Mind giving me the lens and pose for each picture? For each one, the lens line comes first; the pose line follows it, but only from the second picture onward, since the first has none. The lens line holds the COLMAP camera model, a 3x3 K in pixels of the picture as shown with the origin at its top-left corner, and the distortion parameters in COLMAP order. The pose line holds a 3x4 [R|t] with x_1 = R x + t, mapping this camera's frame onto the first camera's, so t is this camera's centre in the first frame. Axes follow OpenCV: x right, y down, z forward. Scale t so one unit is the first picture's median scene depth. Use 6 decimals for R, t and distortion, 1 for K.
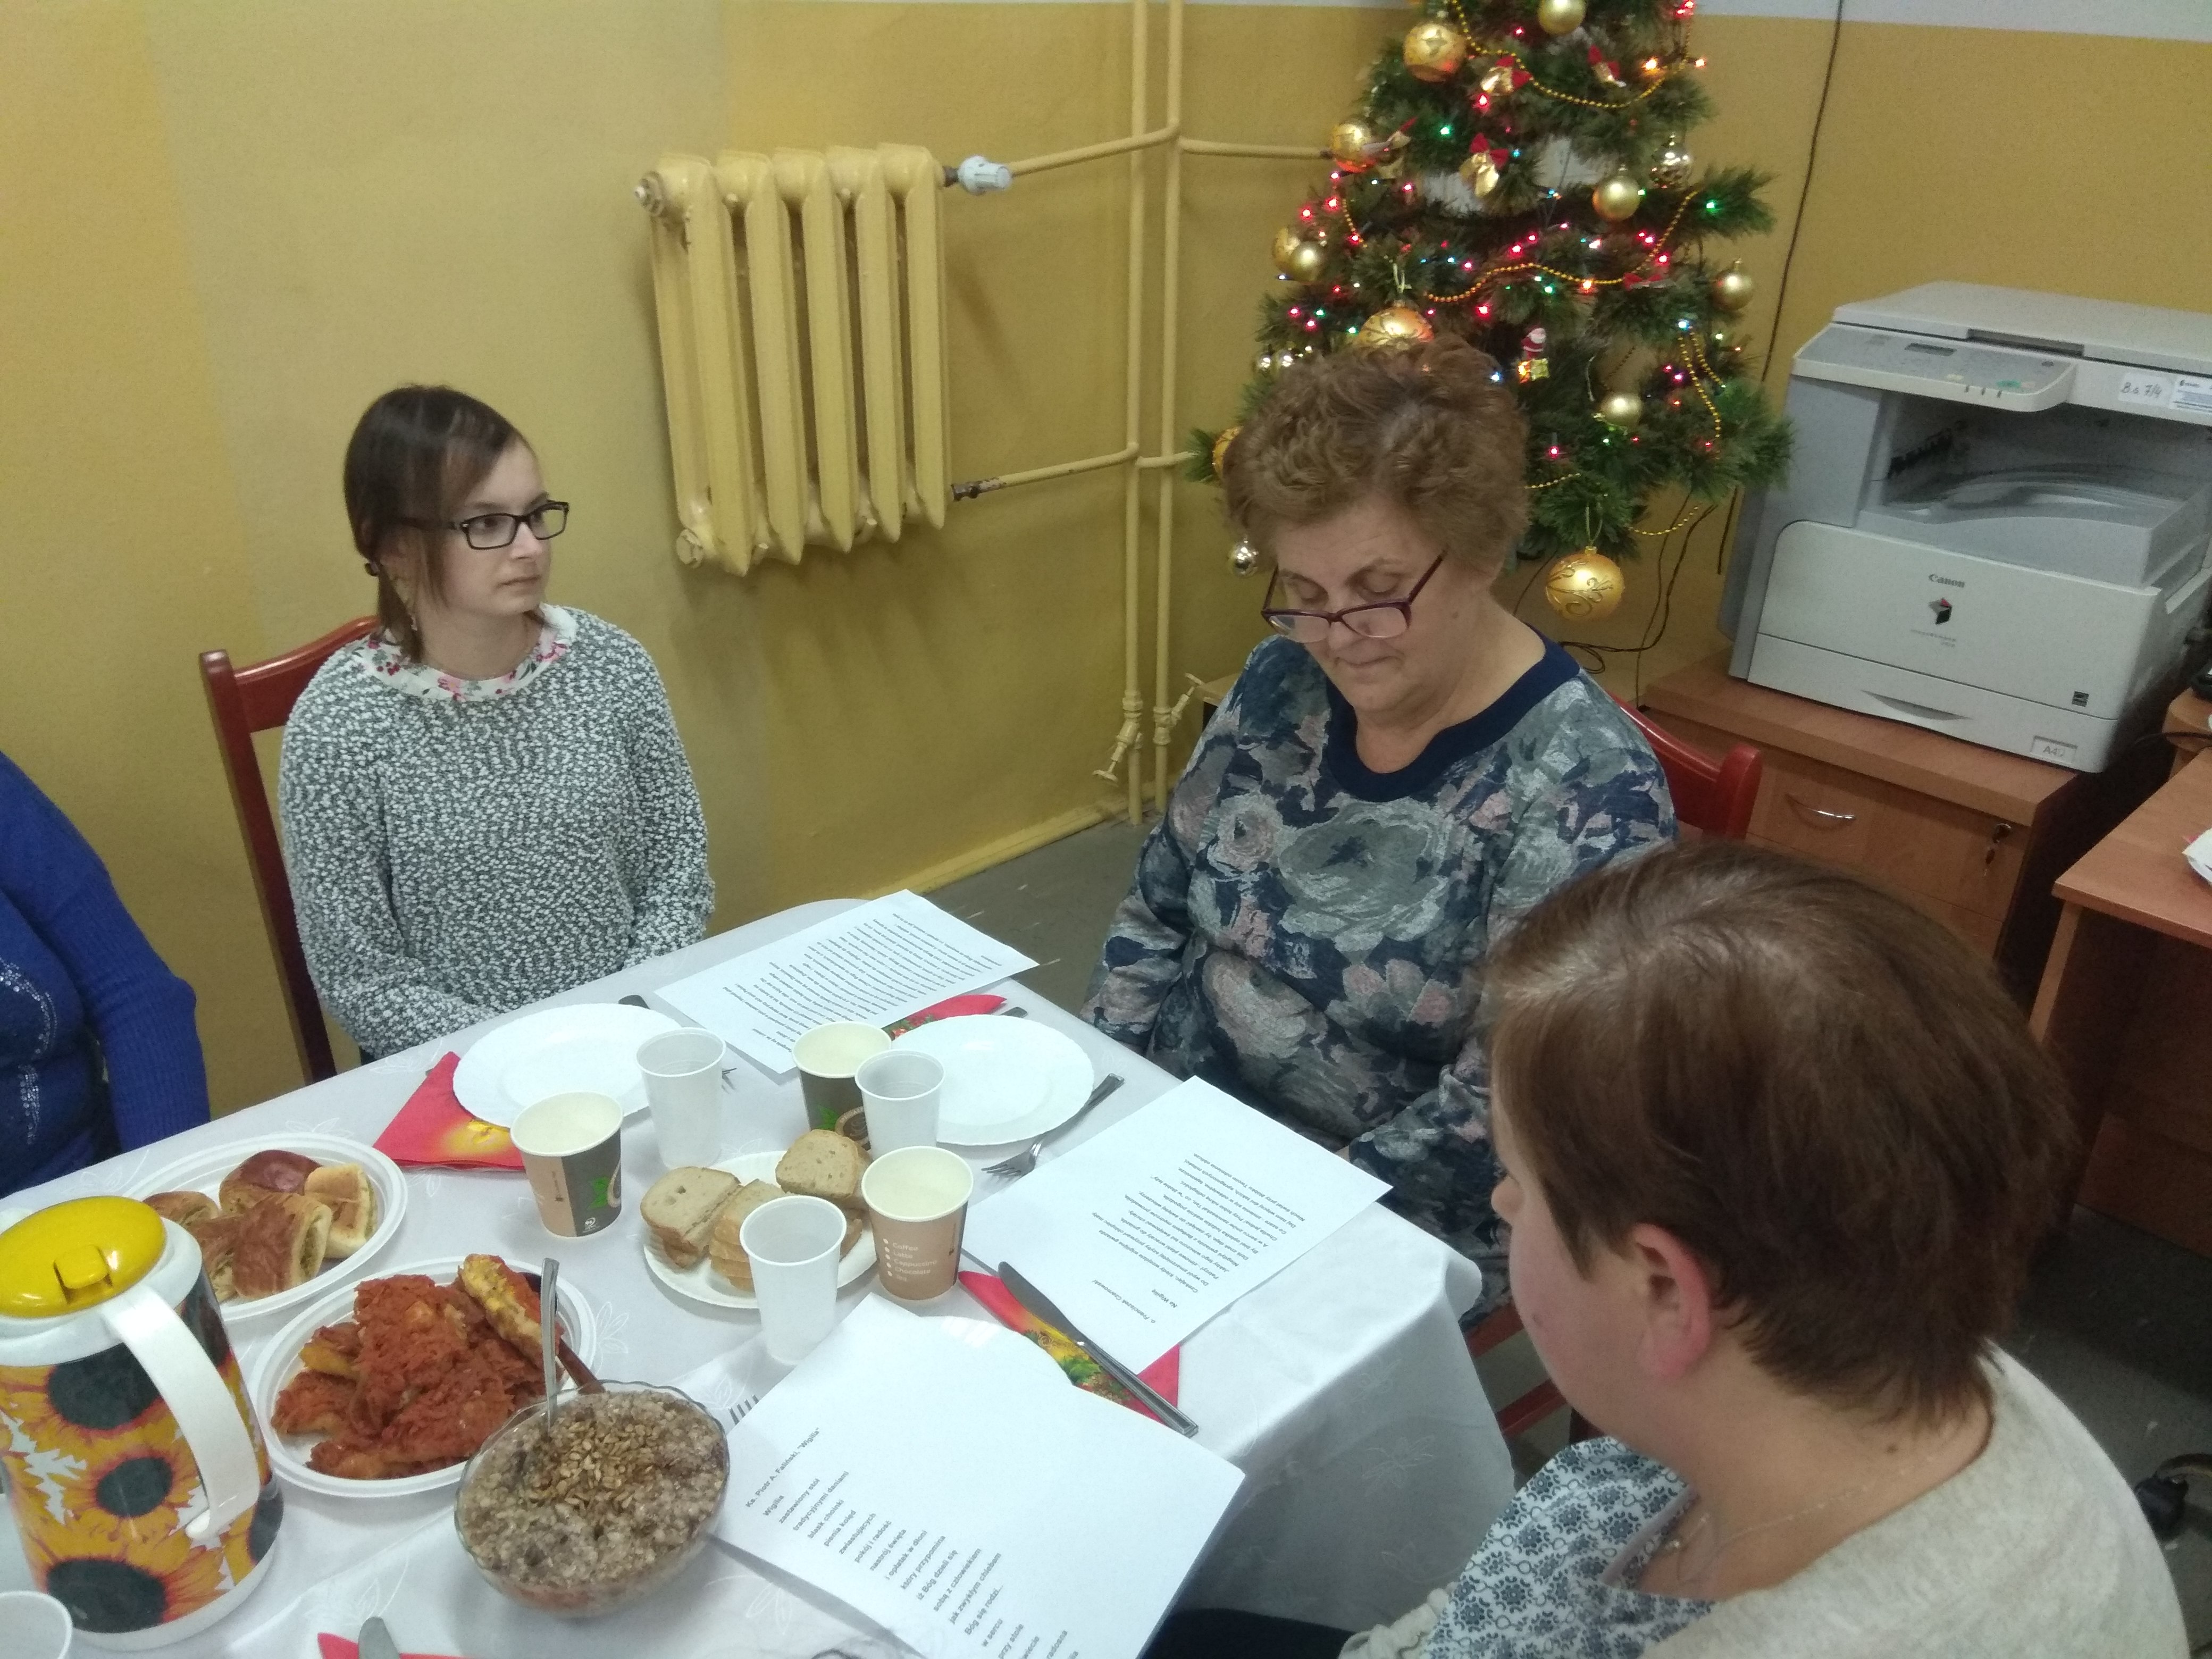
lens RADIAL K [[1713.9, 0, 1112.1], [0, 1713.9, 855.2], [0, 0, 1]] dist [0.122346, -0.232730]
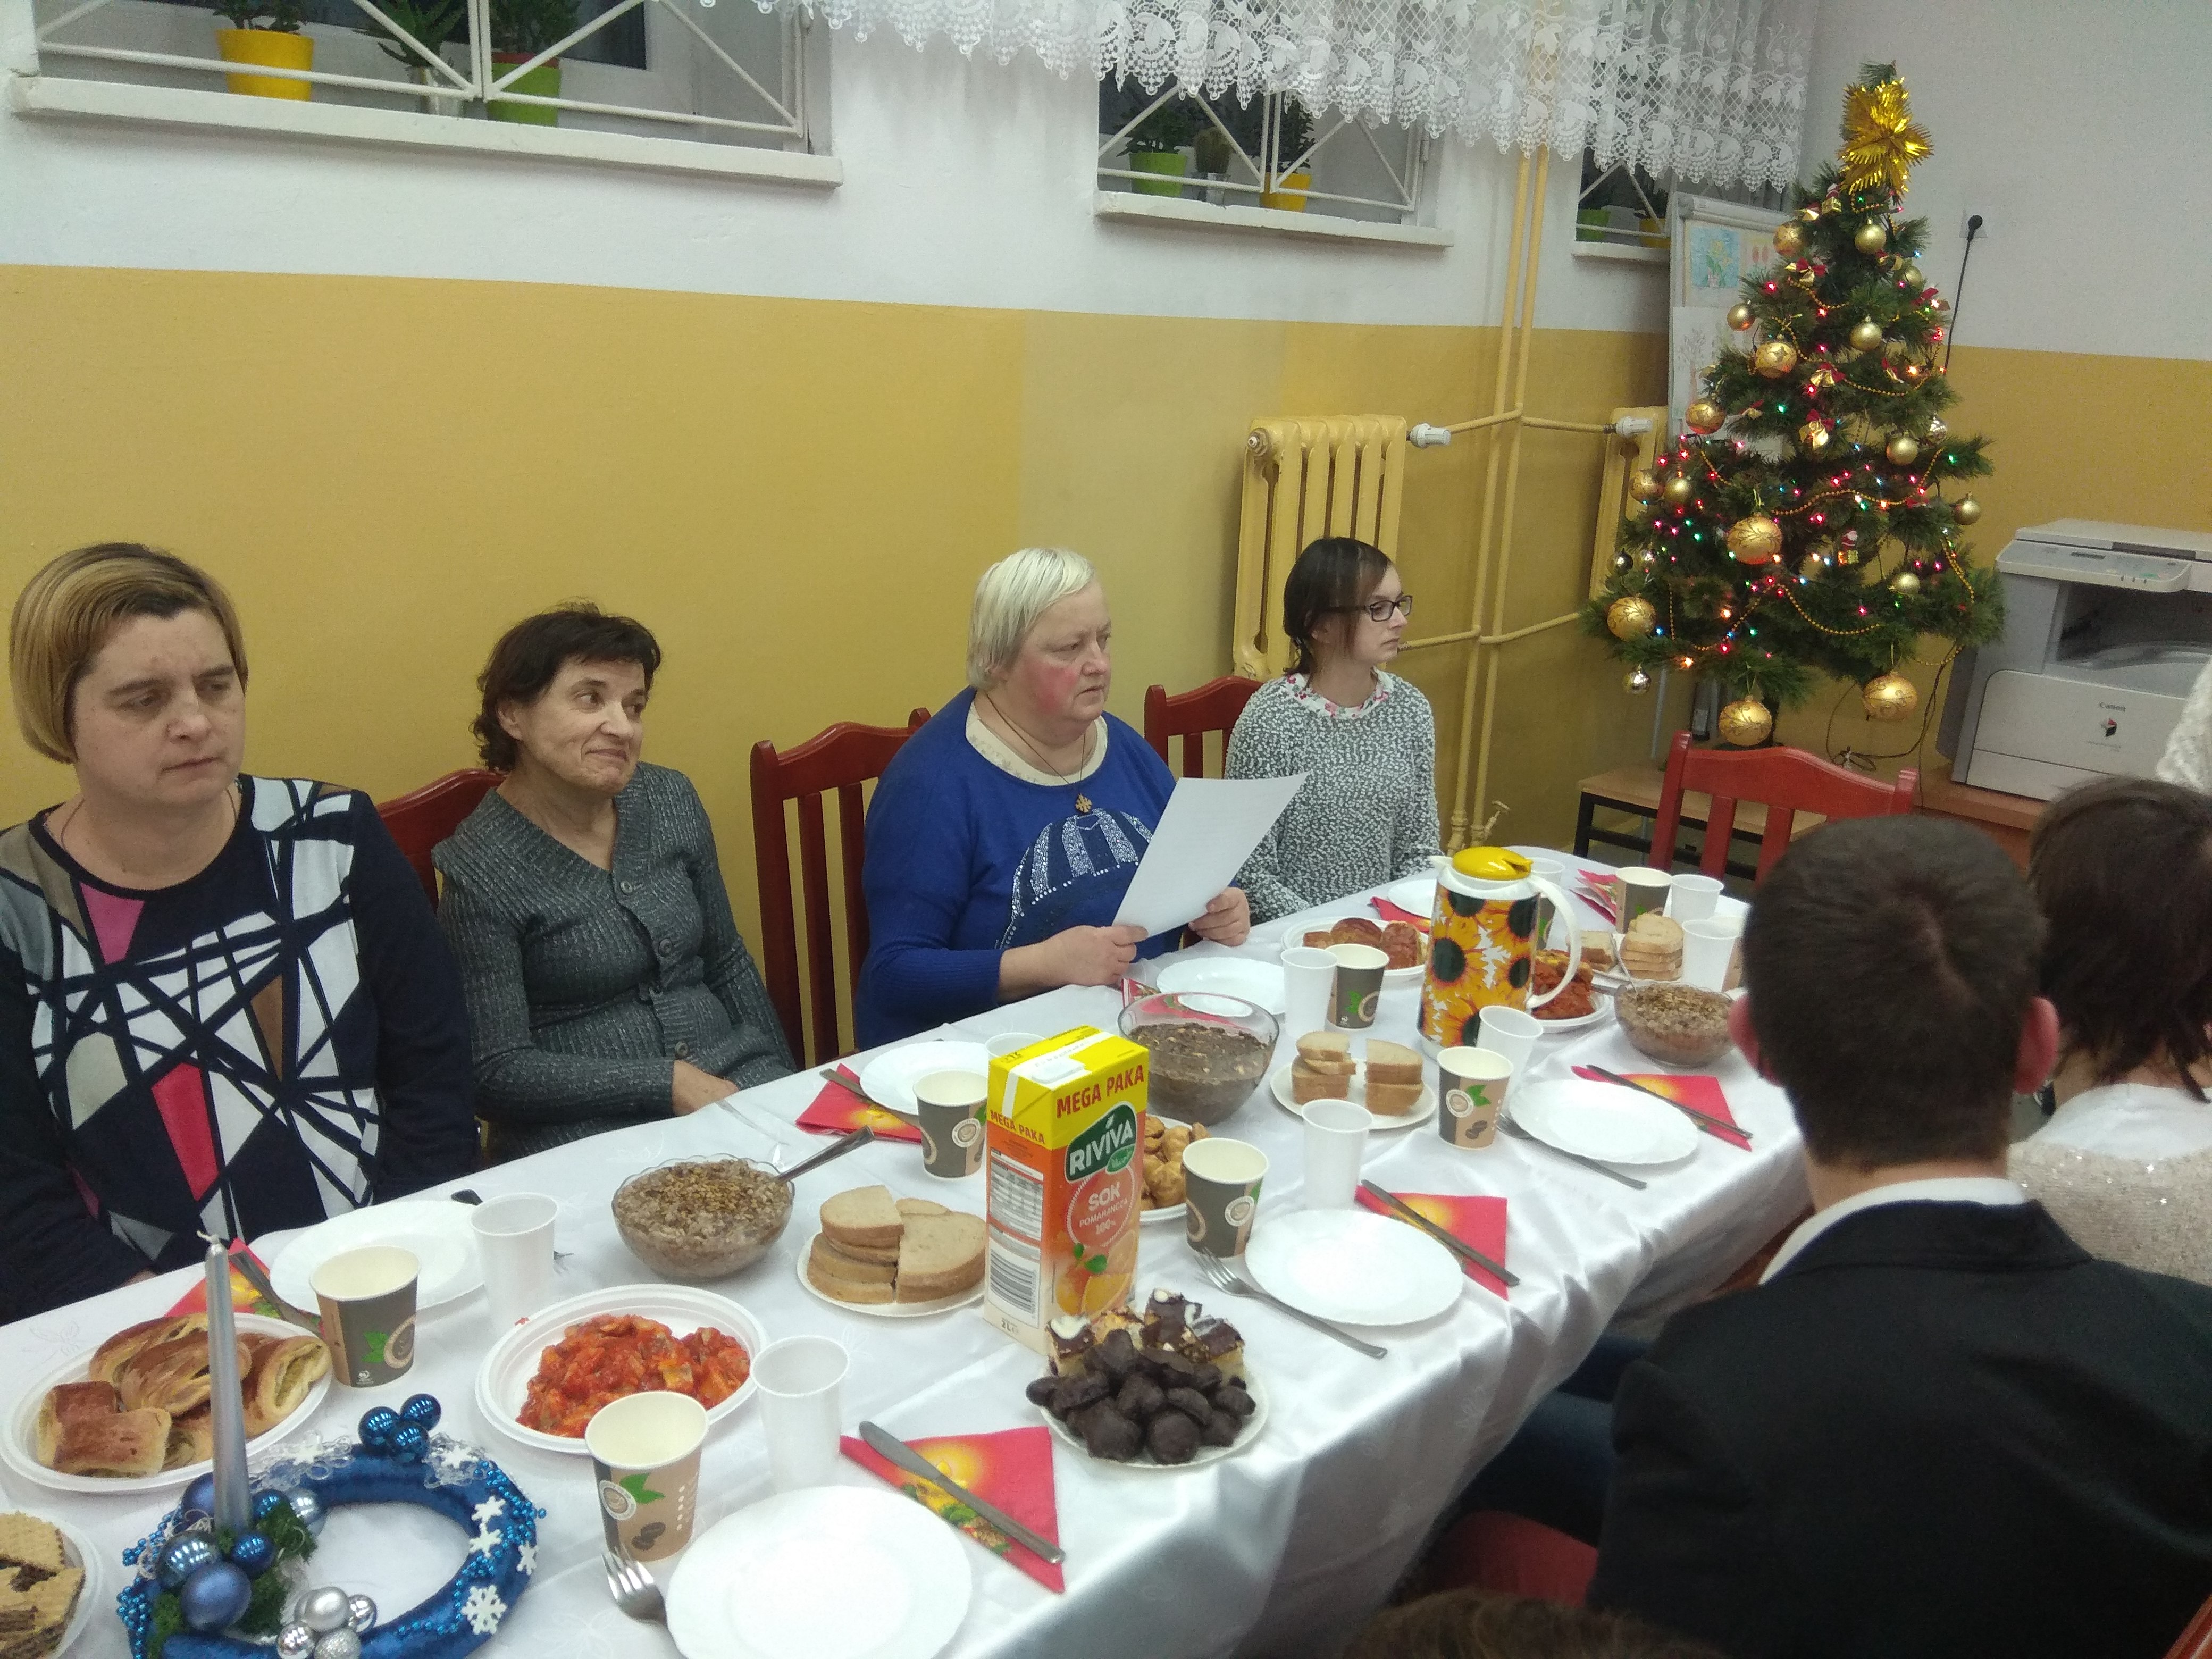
lens RADIAL K [[1714.9, 0, 1109.1], [0, 1714.9, 855.3], [0, 0, 1]] dist [0.101405, -0.179270]
pose [[0.999625, 0.010963, 0.025104, -0.425991], [-0.007026, 0.988377, -0.151858, 0.206810], [-0.026477, 0.151625, 0.988083, -0.432343]]
